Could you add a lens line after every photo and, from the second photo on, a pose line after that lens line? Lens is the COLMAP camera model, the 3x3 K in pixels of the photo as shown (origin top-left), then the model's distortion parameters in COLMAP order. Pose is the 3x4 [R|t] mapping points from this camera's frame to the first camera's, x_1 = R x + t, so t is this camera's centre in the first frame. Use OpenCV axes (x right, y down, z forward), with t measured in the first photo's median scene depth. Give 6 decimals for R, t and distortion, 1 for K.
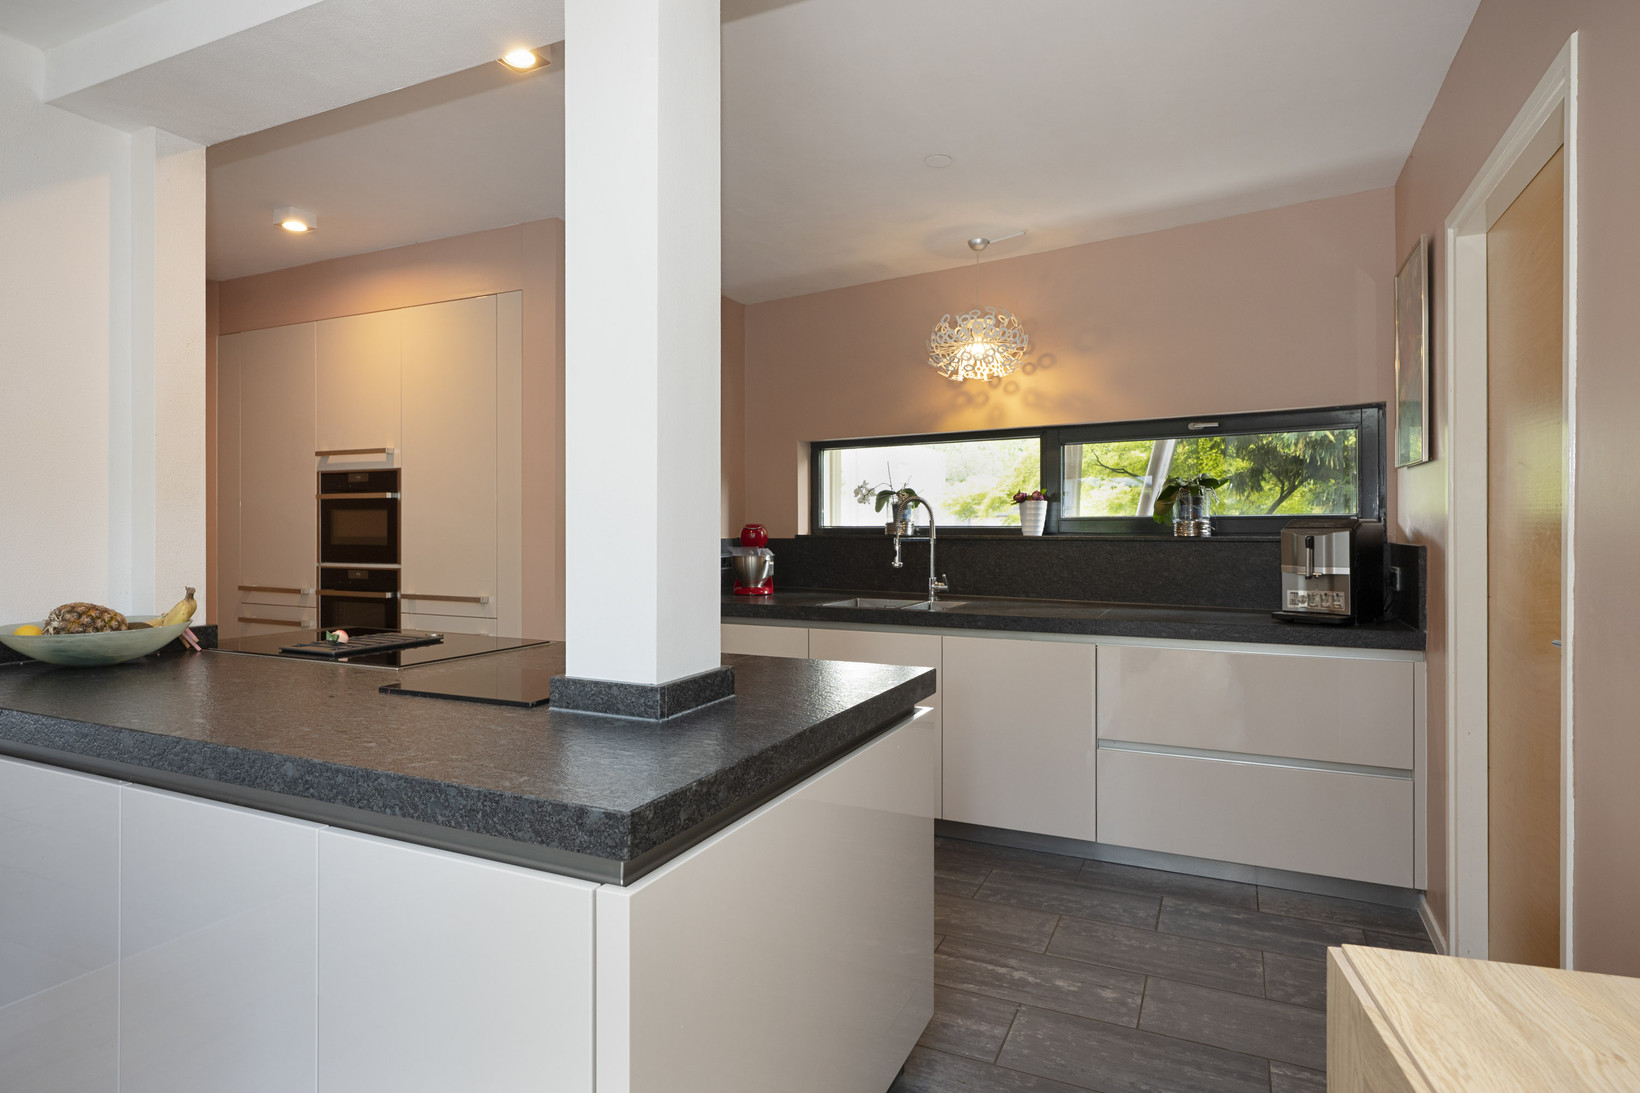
lens RADIAL K [[871.9, 0, 820.5], [0, 871.9, 529.5], [0, 0, 1]] dist [-0.002147, -0.000156]
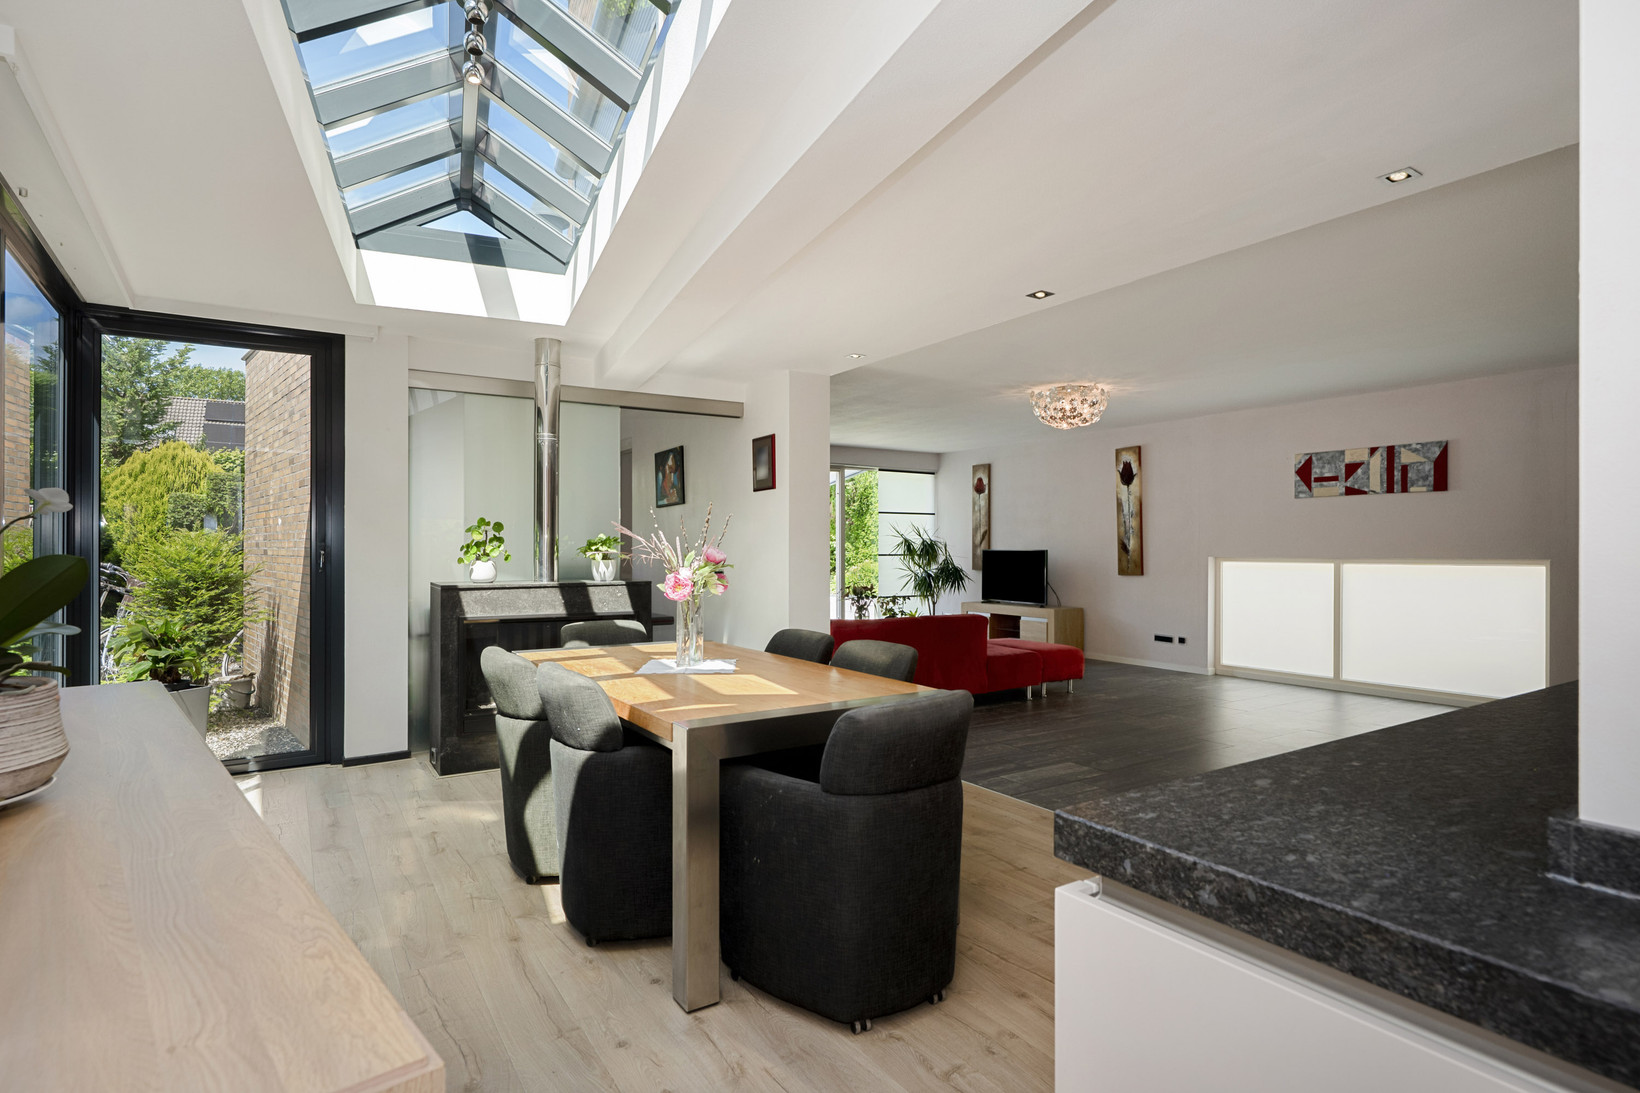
lens RADIAL K [[842.5, 0, 821.5], [0, 842.5, 544.7], [0, 0, 1]] dist [-0.001390, -0.000141]
pose [[-0.529721, -0.003474, -0.848165, 0.210011], [-0.001877, 0.999994, -0.002924, 0.000653], [0.848170, 0.000043, -0.529725, 0.338495]]
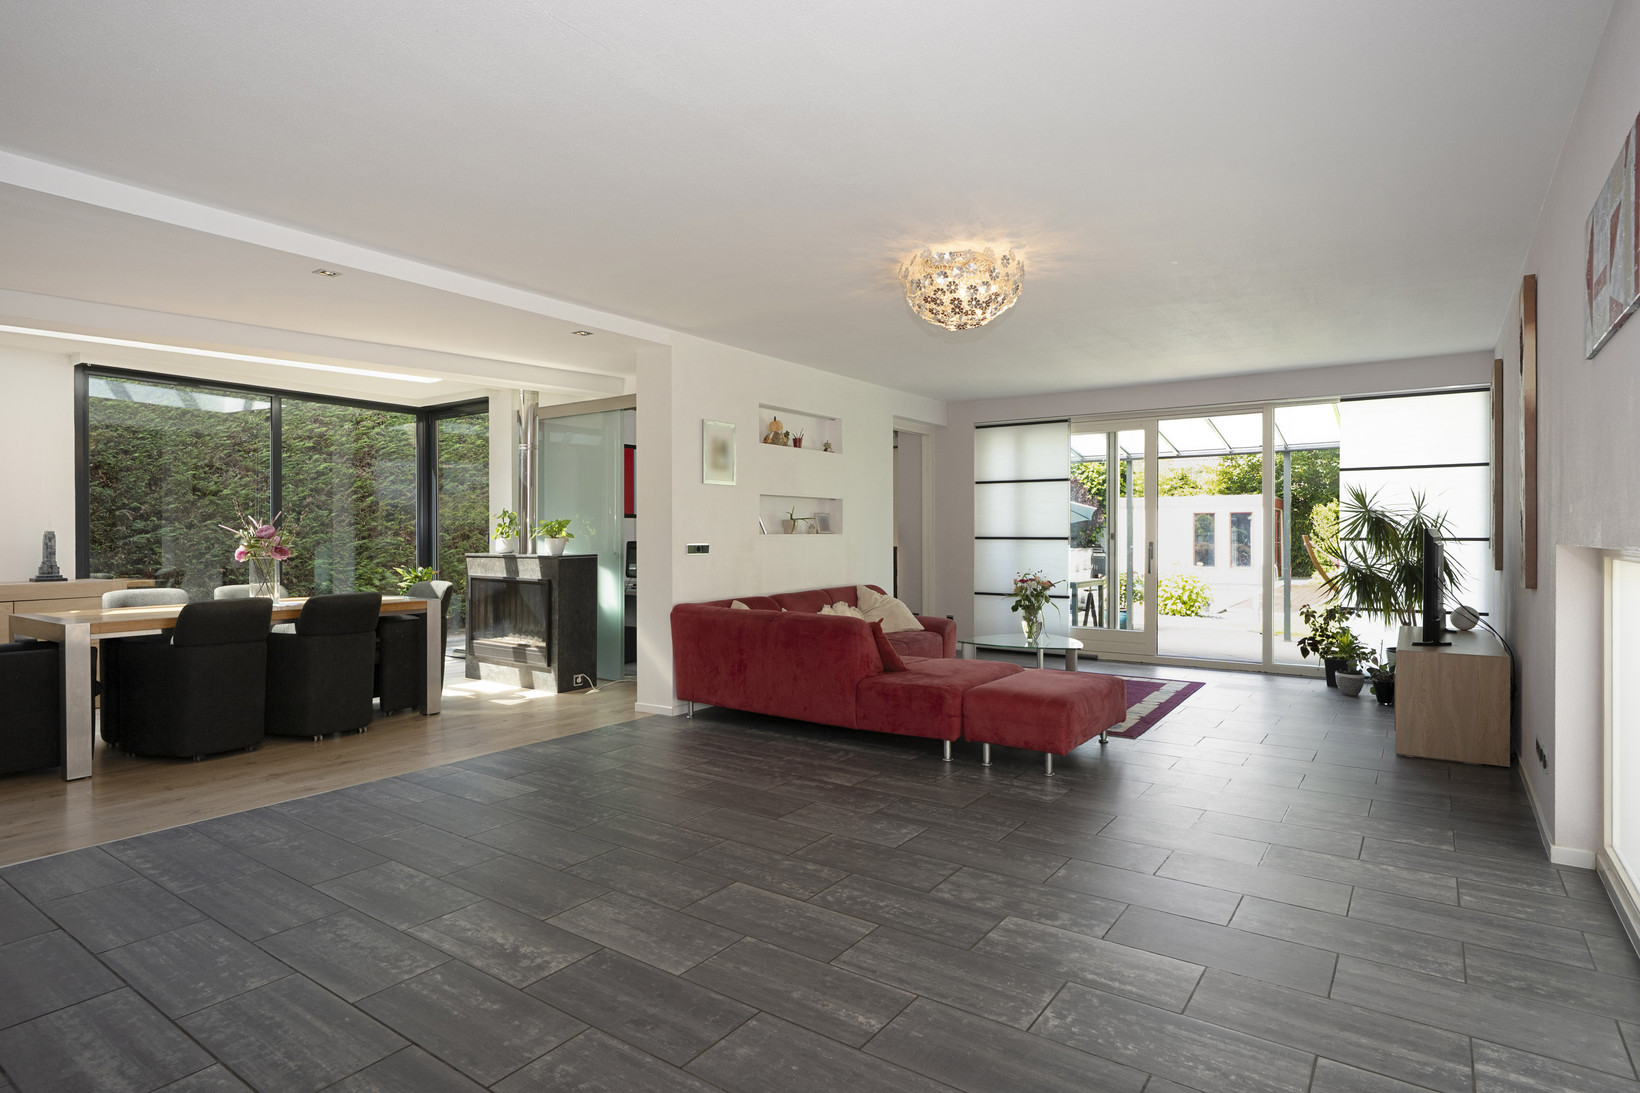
lens RADIAL K [[864.0, 0, 817.9], [0, 864.0, 543.1], [0, 0, 1]] dist [-0.001244, 0.000205]
pose [[-0.984433, -0.000849, 0.175758, -1.581106], [0.001349, 0.999922, 0.012385, 0.010802], [-0.175755, 0.012429, -0.984356, 0.956406]]
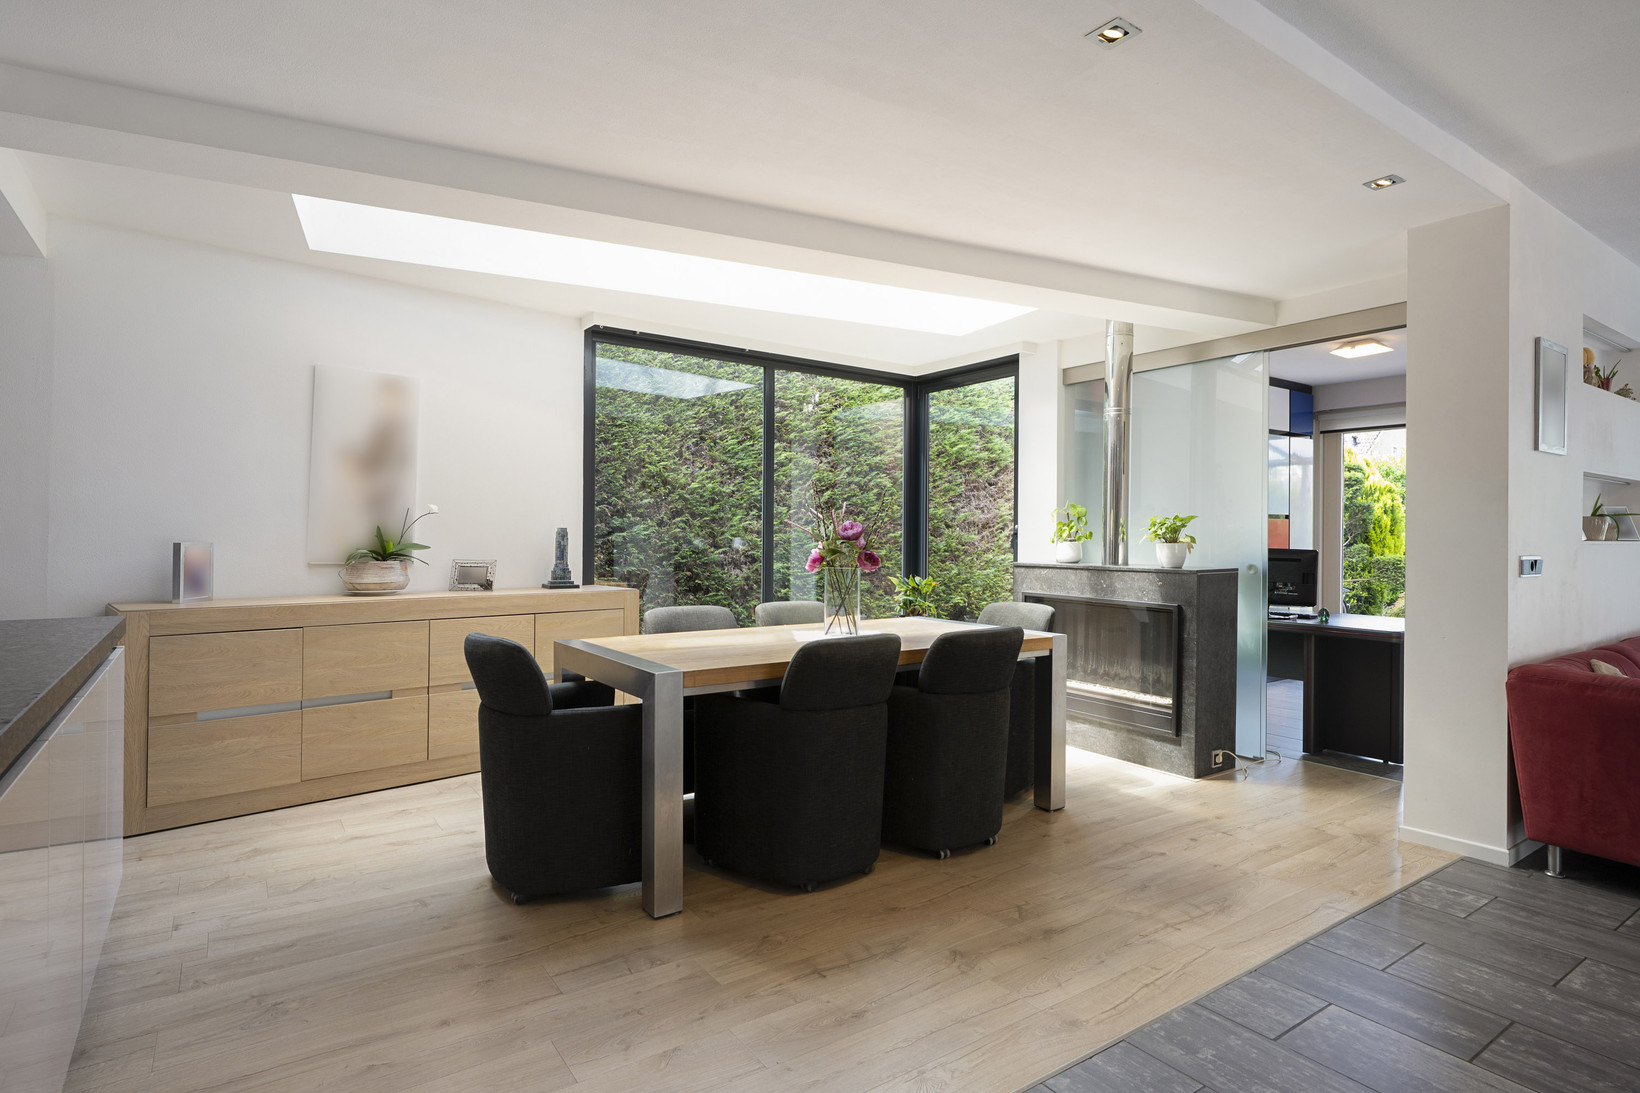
lens RADIAL K [[854.6, 0, 817.6], [0, 854.6, 537.5], [0, 0, 1]] dist [-0.002290, 0.002176]
pose [[-0.866700, -0.008657, 0.498754, -0.912482], [-0.007821, 0.999962, 0.003767, 0.013847], [-0.498768, -0.000635, -0.866735, 0.584173]]
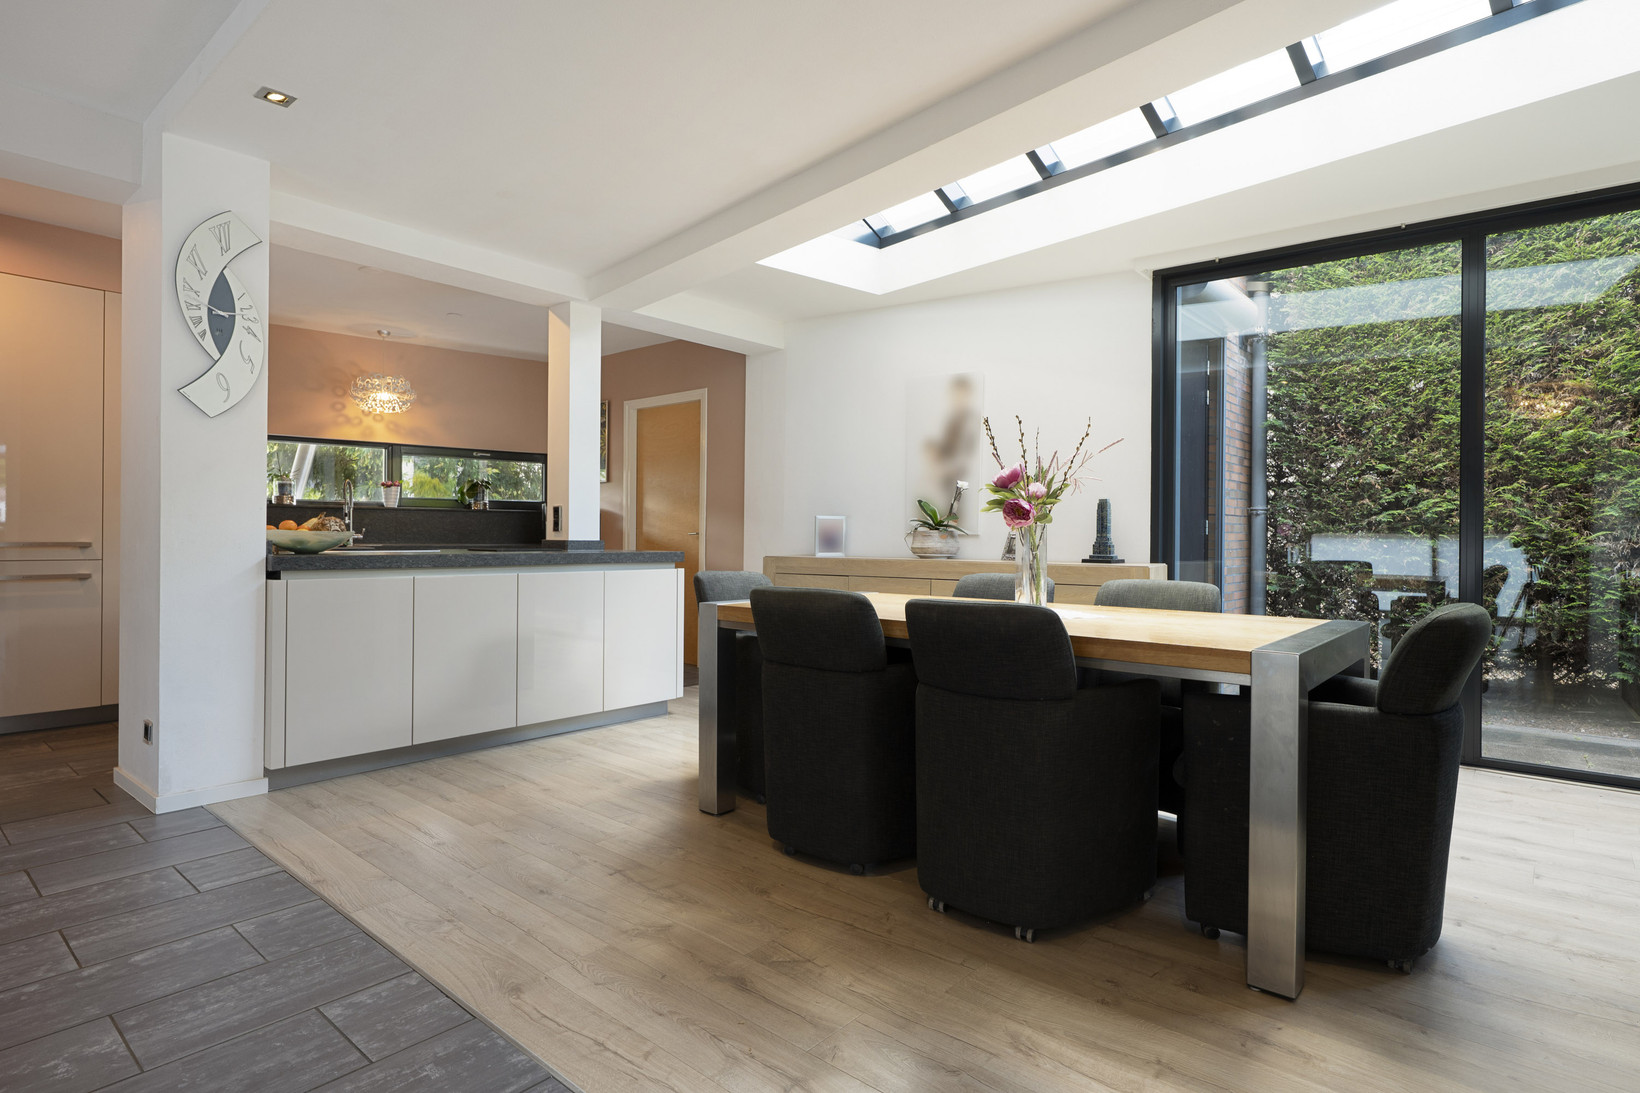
lens RADIAL K [[854.6, 0, 817.6], [0, 854.6, 537.5], [0, 0, 1]] dist [-0.002290, 0.002176]
pose [[0.268805, -0.000112, 0.963195, -1.212332], [-0.006590, 0.999976, 0.001956, 0.061142], [-0.963172, -0.006873, 0.268798, -0.266806]]
